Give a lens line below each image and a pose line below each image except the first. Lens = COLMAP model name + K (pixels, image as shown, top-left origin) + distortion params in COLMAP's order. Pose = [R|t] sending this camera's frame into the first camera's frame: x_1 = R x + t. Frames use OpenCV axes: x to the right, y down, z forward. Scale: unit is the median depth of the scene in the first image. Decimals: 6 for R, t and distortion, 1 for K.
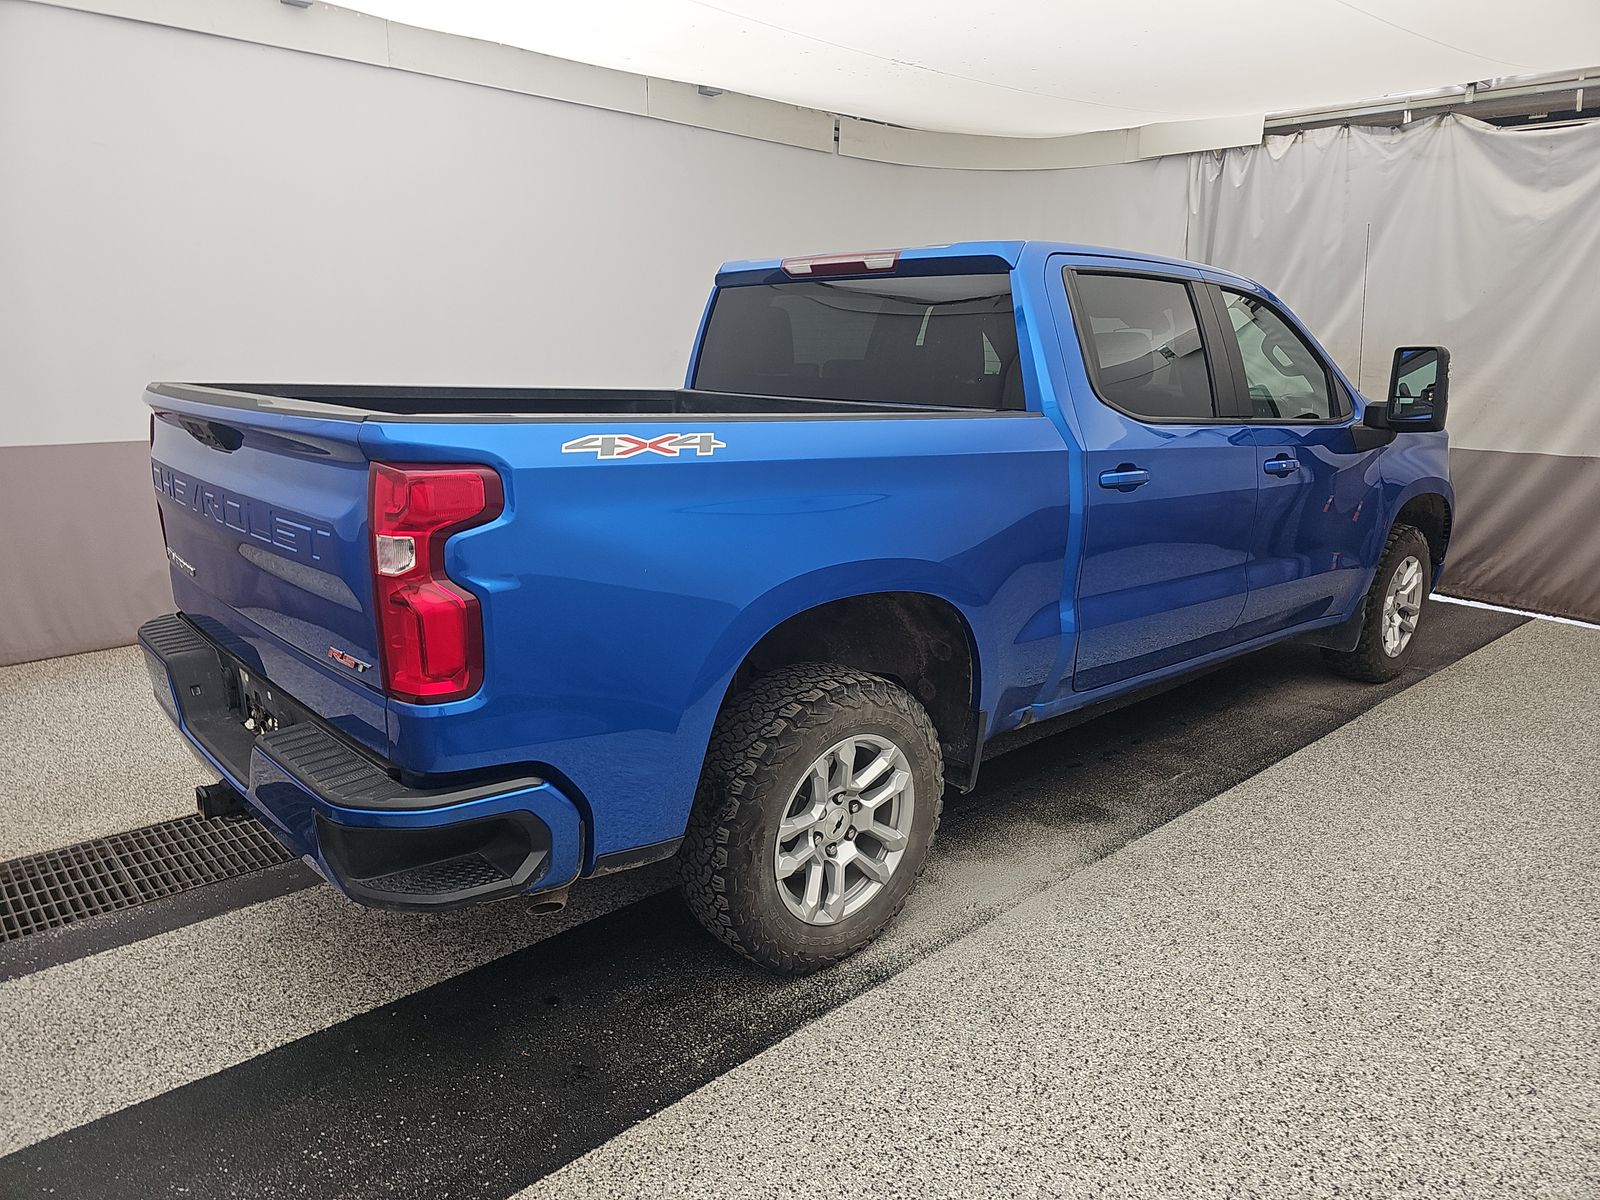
lens RADIAL K [[1058.7, 0, 801.9], [0, 1058.7, 579.1], [0, 0, 1]] dist [0.004190, -0.003547]
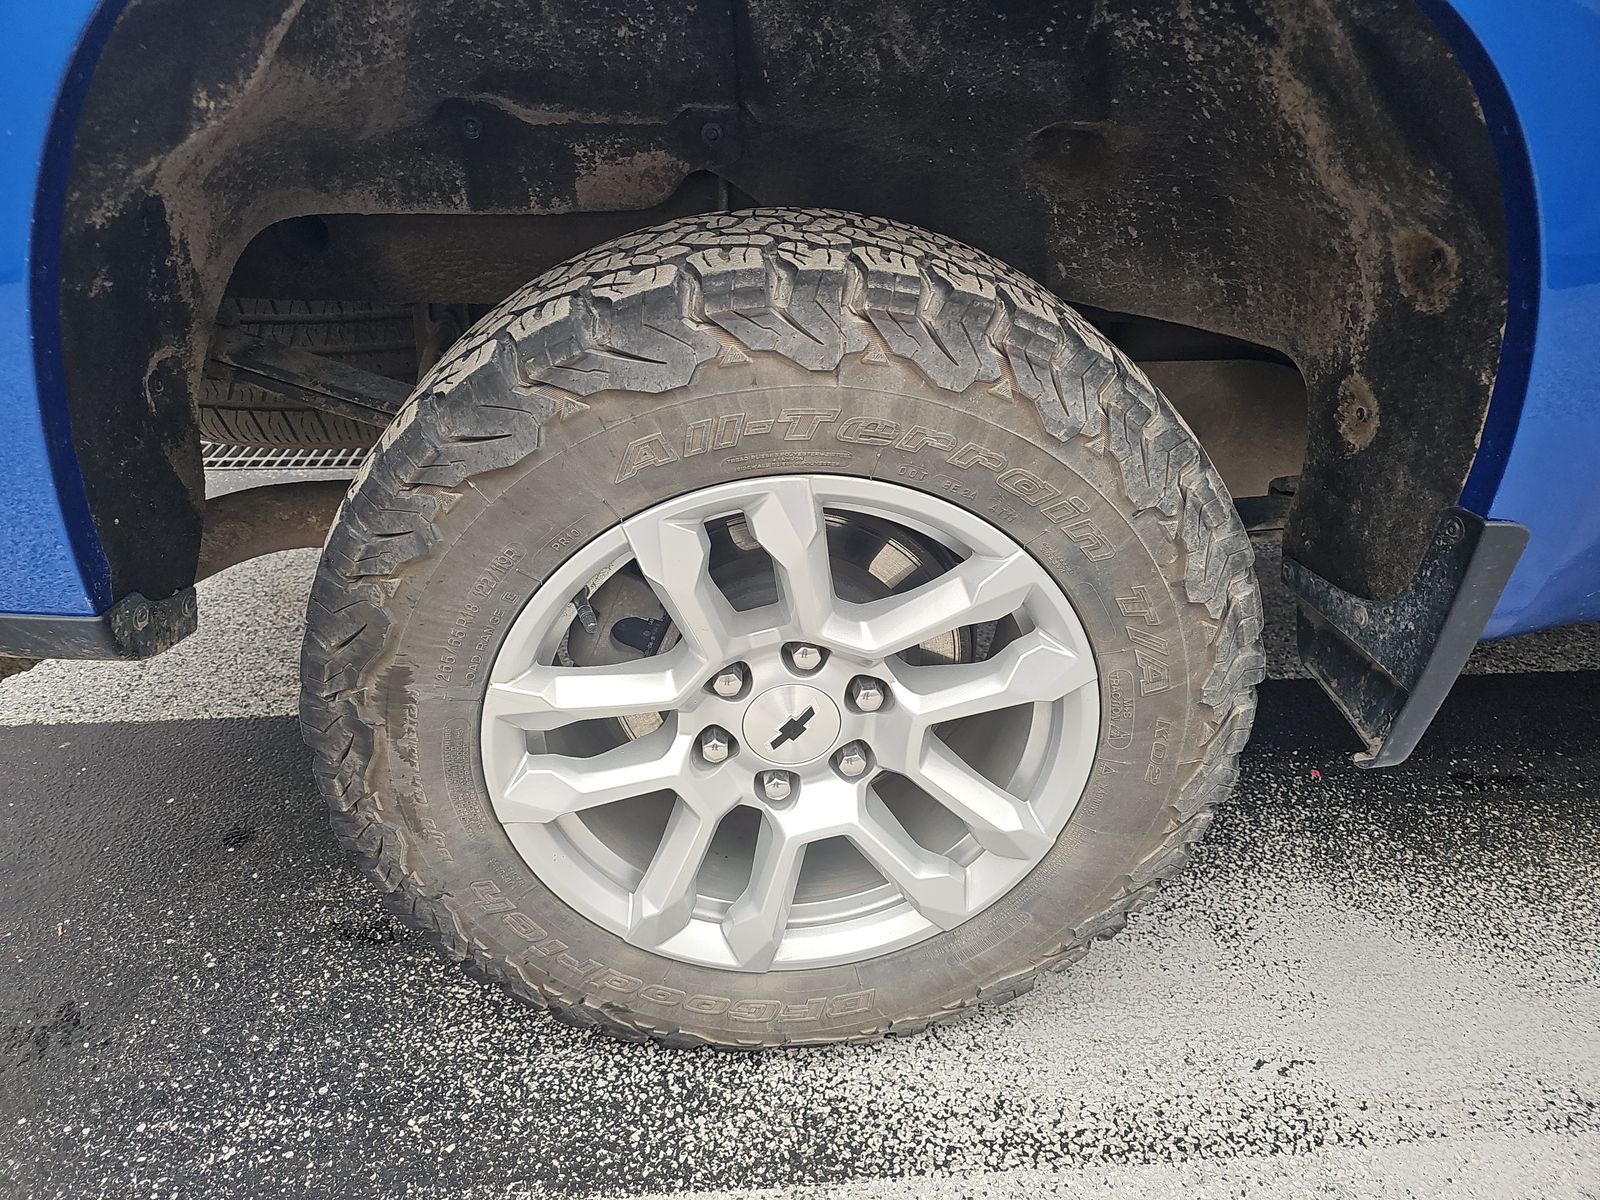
lens RADIAL K [[1052.5, 0, 800.0], [0, 1052.5, 600.0], [0, 0, 1]] dist [0.020592, -0.000662]
pose [[0.784099, 0.305173, -0.540425, 0.188046], [-0.131218, 0.932590, 0.336242, 0.079077], [0.606606, -0.192733, 0.771287, 0.709659]]
